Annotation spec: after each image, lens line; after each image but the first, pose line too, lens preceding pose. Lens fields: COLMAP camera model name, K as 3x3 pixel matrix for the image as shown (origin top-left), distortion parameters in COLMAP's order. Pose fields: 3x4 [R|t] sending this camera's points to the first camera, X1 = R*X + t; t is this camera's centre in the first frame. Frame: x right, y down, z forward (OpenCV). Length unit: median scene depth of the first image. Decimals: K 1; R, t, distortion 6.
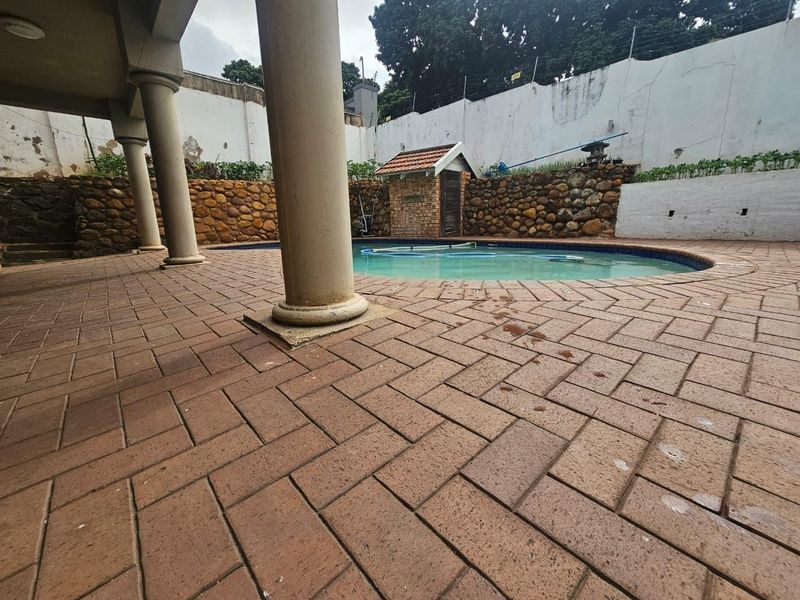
lens RADIAL K [[324.7, 0, 401.0], [0, 324.7, 300.9], [0, 0, 1]] dist [-0.000452, 0.000469]
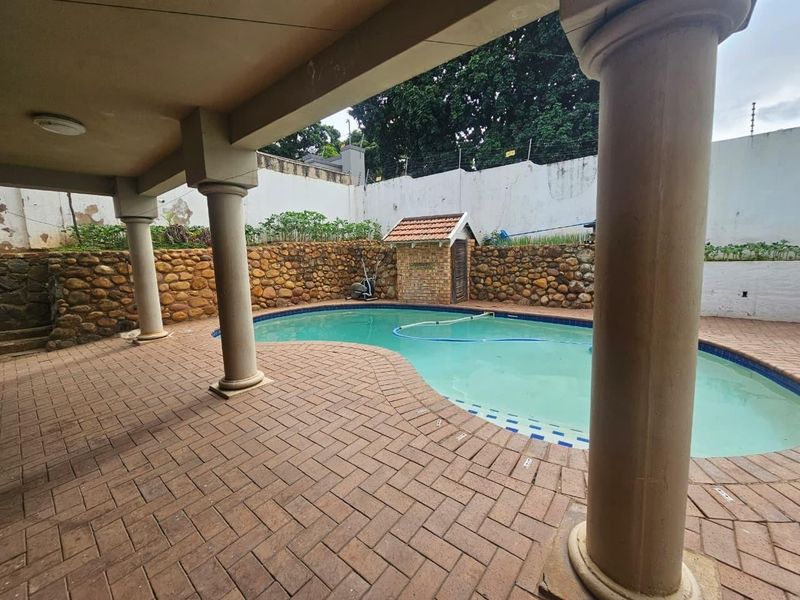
lens RADIAL K [[324.7, 0, 396.4], [0, 324.7, 296.7], [0, 0, 1]] dist [-0.000452, 0.000469]
pose [[0.990123, -0.020691, 0.138666, -0.208865], [0.035079, 0.994152, -0.102134, -0.135946], [-0.135741, 0.105990, 0.985059, 0.038608]]
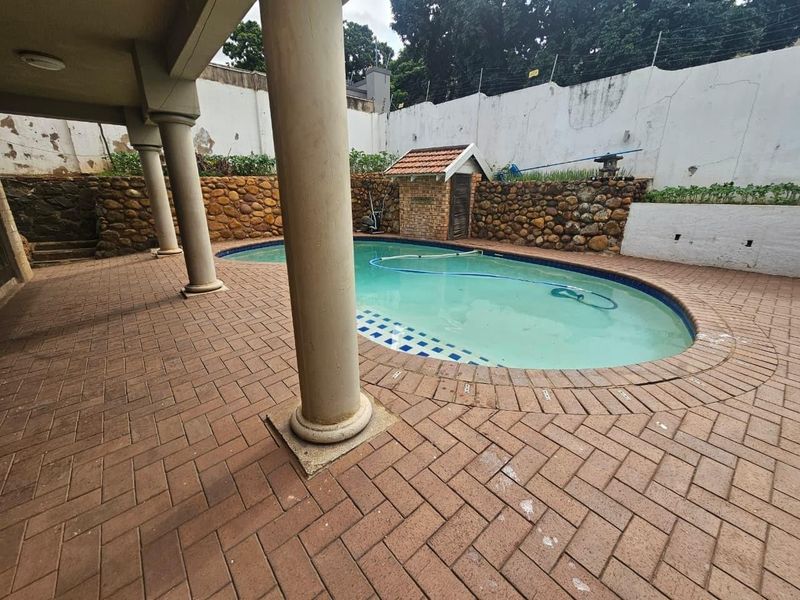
lens RADIAL K [[324.7, 0, 402.5], [0, 324.7, 296.1], [0, 0, 1]] dist [-0.000452, 0.000469]
pose [[0.999283, 0.032567, -0.019288, 0.003920], [-0.030899, 0.996216, 0.081230, -0.112113], [0.021860, -0.080576, 0.996509, -0.029150]]
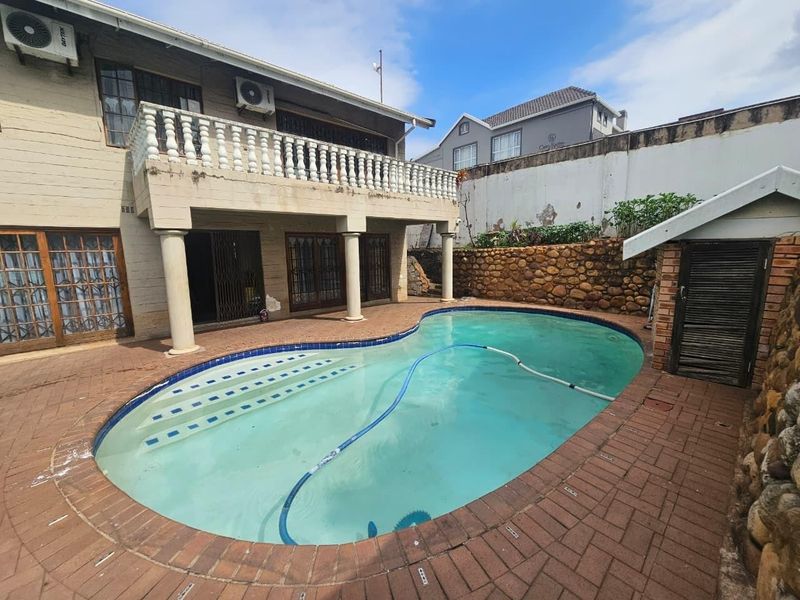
lens RADIAL K [[324.7, 0, 393.9], [0, 324.7, 298.3], [0, 0, 1]] dist [-0.000452, 0.000469]
pose [[0.001464, 0.177066, -0.984198, 0.646156], [-0.205788, 0.963187, 0.172980, -0.333475], [0.978595, 0.202283, 0.037848, 0.599371]]
